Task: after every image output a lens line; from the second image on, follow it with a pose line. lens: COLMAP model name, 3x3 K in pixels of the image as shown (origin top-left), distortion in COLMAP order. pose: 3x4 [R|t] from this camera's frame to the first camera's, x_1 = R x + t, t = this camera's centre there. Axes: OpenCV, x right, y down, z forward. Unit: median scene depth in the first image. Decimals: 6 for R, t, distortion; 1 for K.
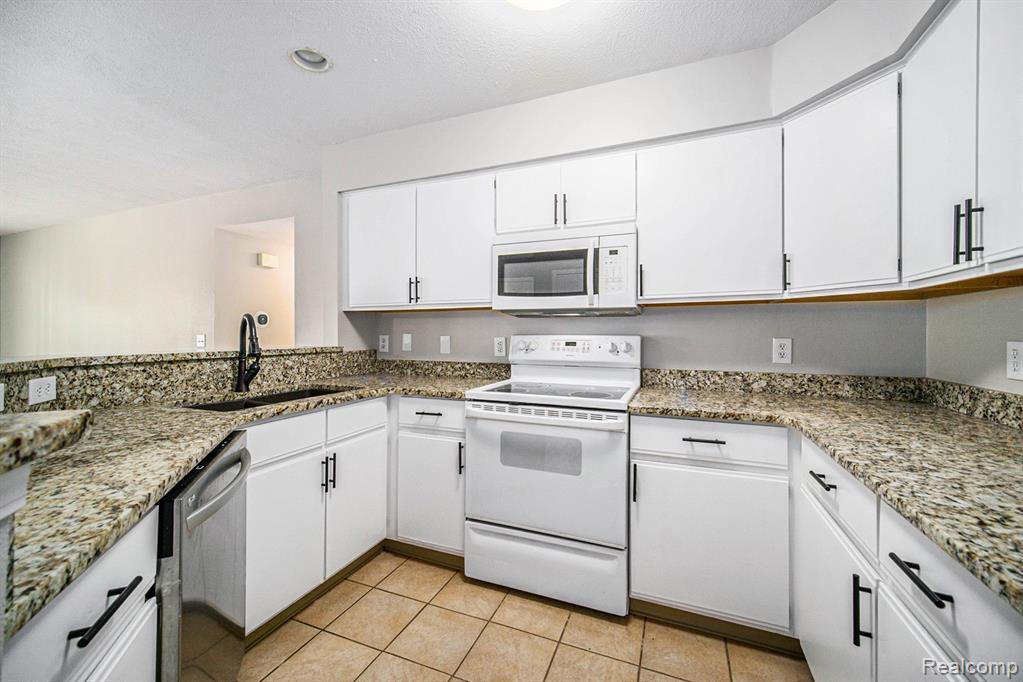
lens RADIAL K [[413.7, 0, 506.9], [0, 413.7, 334.9], [0, 0, 1]] dist [0.001097, 0.000017]
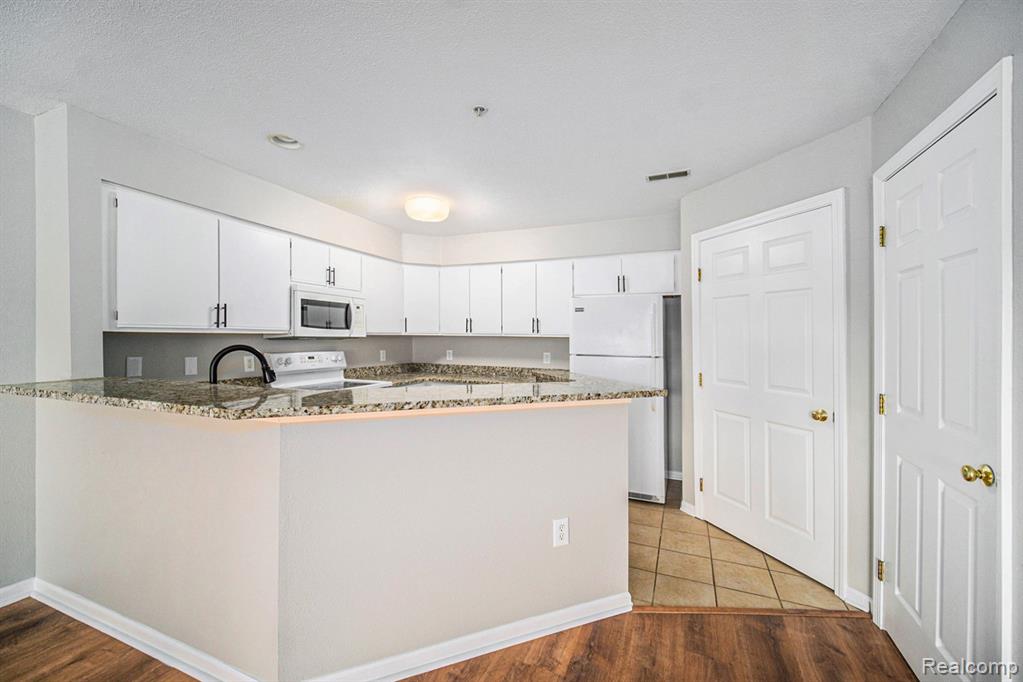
lens RADIAL K [[413.7, 0, 509.4], [0, 413.7, 338.0], [0, 0, 1]] dist [0.001097, 0.000017]
pose [[-0.003250, -0.005319, 0.999981, -1.477855], [-0.004107, 0.999977, 0.005305, -0.066987], [-0.999986, -0.004090, -0.003272, 0.291801]]
